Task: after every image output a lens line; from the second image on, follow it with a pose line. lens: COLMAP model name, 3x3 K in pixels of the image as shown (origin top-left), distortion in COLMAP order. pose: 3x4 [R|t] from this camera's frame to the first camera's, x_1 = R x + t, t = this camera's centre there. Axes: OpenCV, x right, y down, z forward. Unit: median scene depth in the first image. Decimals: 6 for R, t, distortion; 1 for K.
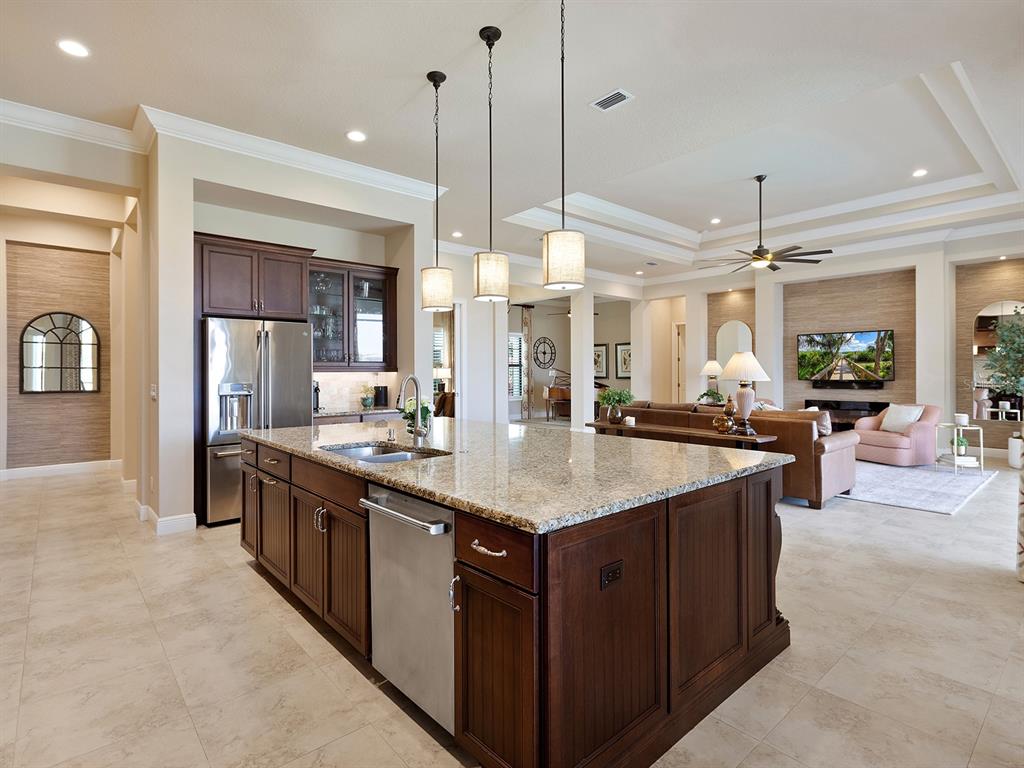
lens RADIAL K [[516.7, 0, 502.5], [0, 516.7, 373.8], [0, 0, 1]] dist [-0.005072, 0.002159]
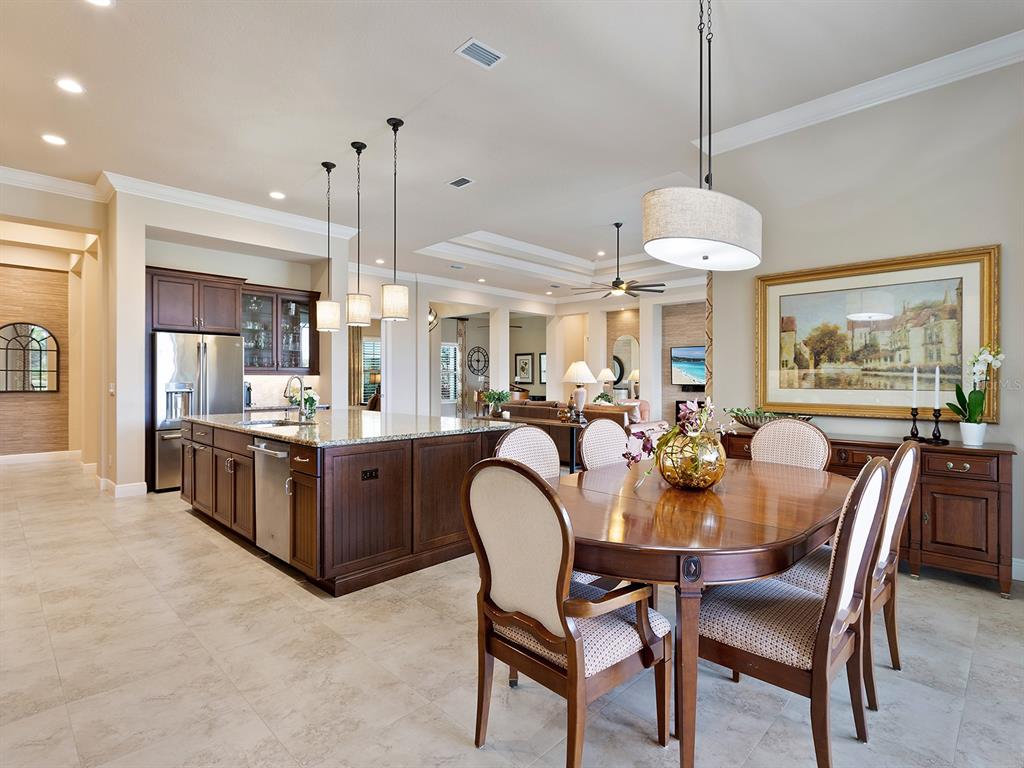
lens RADIAL K [[516.7, 0, 521.2], [0, 516.7, 381.9], [0, 0, 1]] dist [-0.005072, 0.002159]
pose [[0.995852, 0.003638, 0.090912, 0.190270], [-0.003713, 0.999993, 0.000655, 0.010553], [-0.090909, -0.000990, 0.995859, -0.318547]]
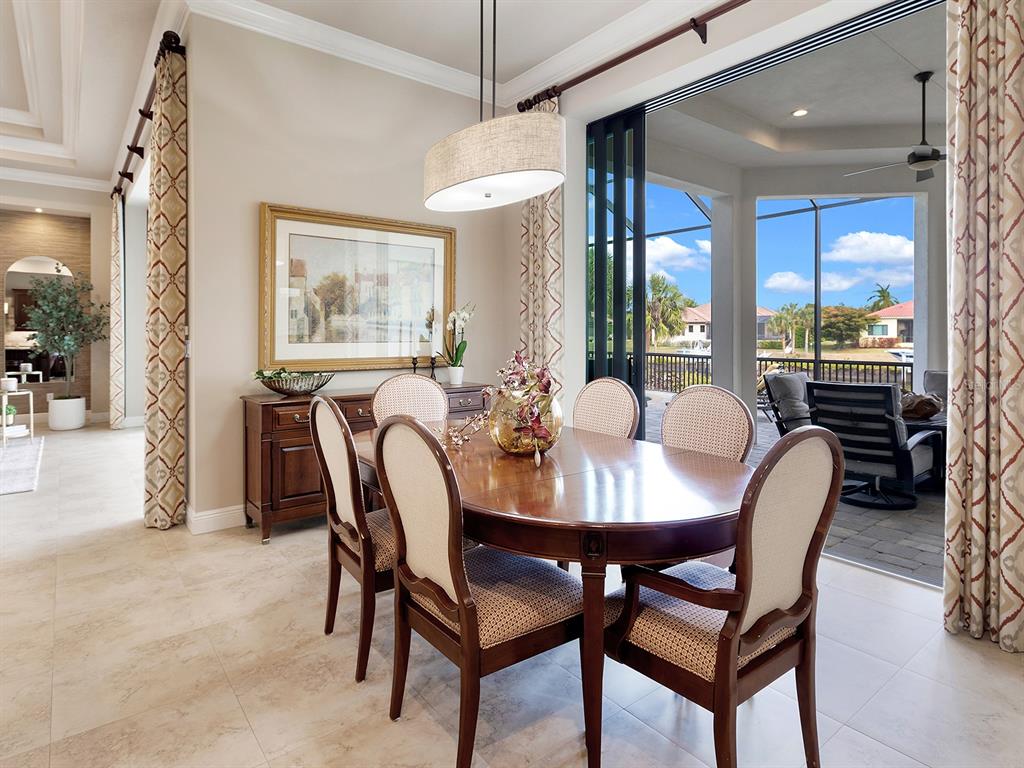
lens RADIAL K [[570.8, 0, 530.6], [0, 570.8, 335.9], [0, 0, 1]] dist [0.005767, -0.002291]
pose [[0.034570, -0.004619, 0.999392, -0.080598], [0.004920, 0.999978, 0.004452, 0.008159], [-0.999390, 0.004763, 0.034592, 0.115827]]
